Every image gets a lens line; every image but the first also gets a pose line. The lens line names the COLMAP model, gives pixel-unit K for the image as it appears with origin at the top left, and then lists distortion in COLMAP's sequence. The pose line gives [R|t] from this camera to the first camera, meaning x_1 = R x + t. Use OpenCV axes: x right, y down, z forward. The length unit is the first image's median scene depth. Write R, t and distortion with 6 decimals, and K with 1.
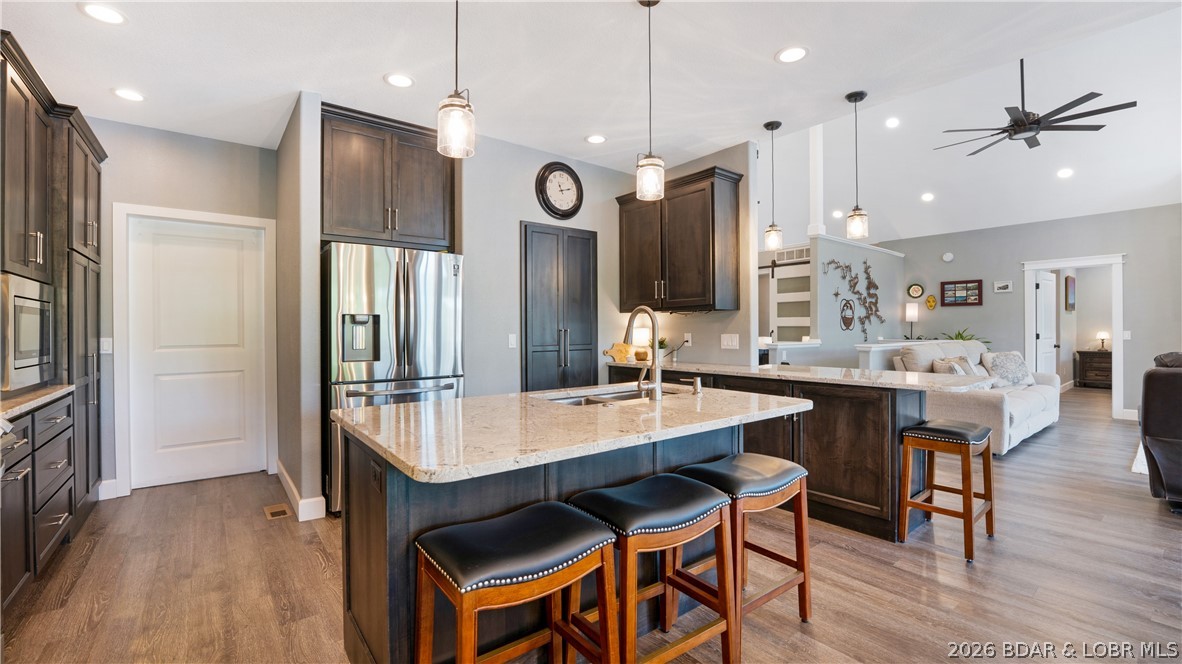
lens RADIAL K [[489.3, 0, 569.2], [0, 489.3, 328.5], [0, 0, 1]] dist [-0.012734, 0.001108]
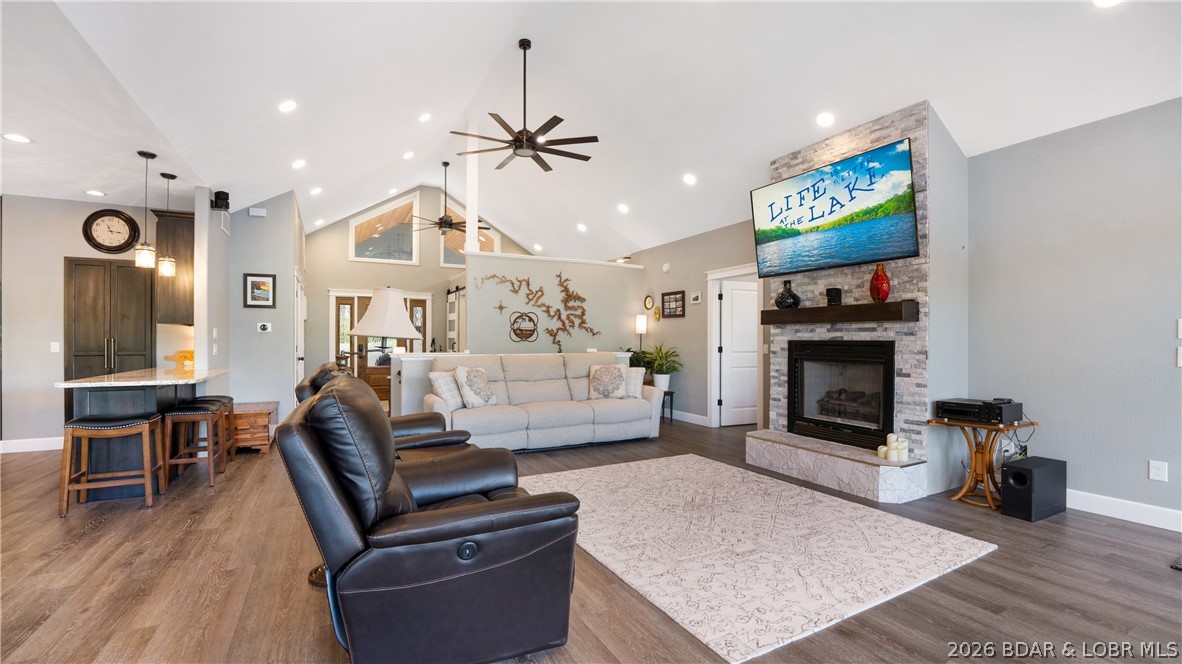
lens RADIAL K [[489.3, 0, 565.3], [0, 489.3, 340.7], [0, 0, 1]] dist [-0.012734, 0.001108]
pose [[0.980192, 0.005397, -0.197975, 1.501462], [-0.004933, 0.999984, 0.002836, -0.003462], [0.197987, -0.001803, 0.980203, -0.014525]]
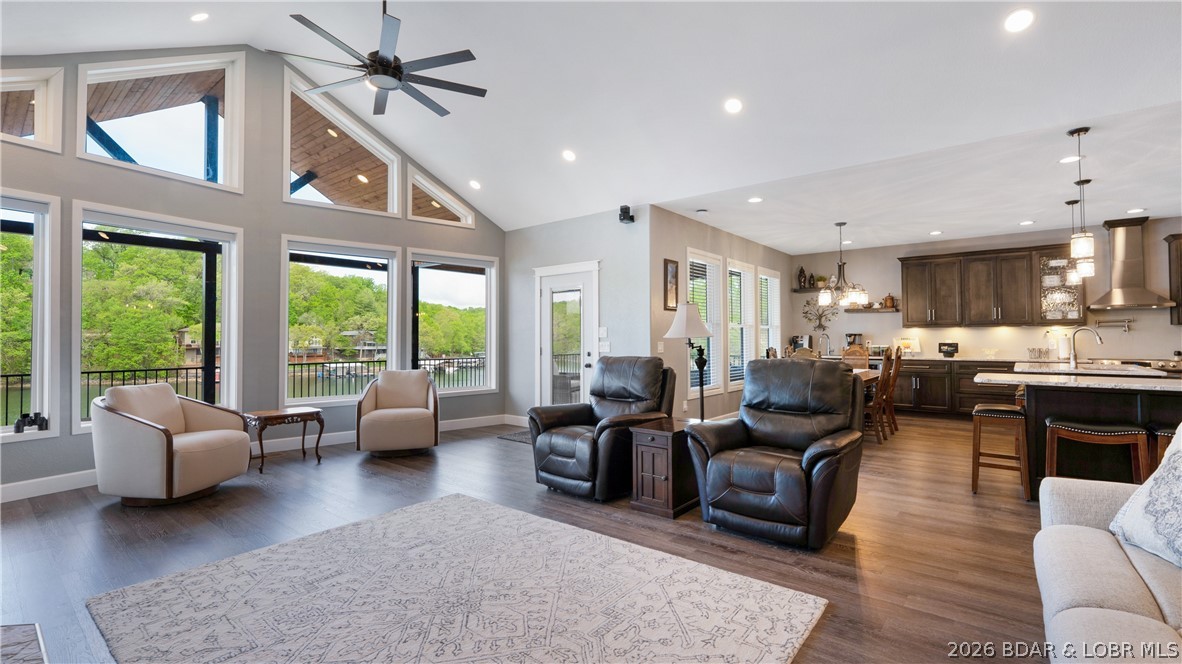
lens RADIAL K [[526.9, 0, 571.1], [0, 526.9, 318.5], [0, 0, 1]] dist [-0.008614, 0.000067]
pose [[-0.977731, -0.004895, -0.209803, 1.566333], [0.002123, 0.999446, -0.033213, -0.004598], [0.209849, -0.032919, -0.977179, 1.508013]]
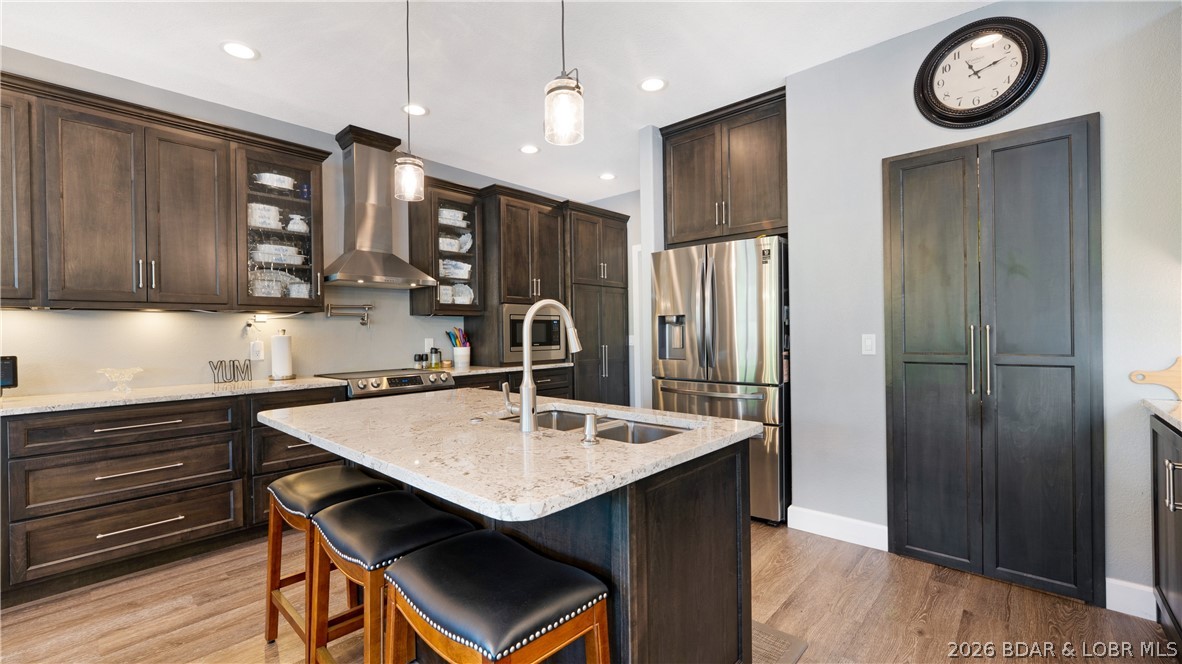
lens RADIAL K [[489.3, 0, 586.2], [0, 489.3, 333.0], [0, 0, 1]] dist [-0.012734, 0.001108]
pose [[0.176778, 0.001757, -0.984249, 0.470261], [0.012594, 0.999912, 0.004047, 0.002294], [0.984170, -0.013111, 0.176740, 0.499996]]
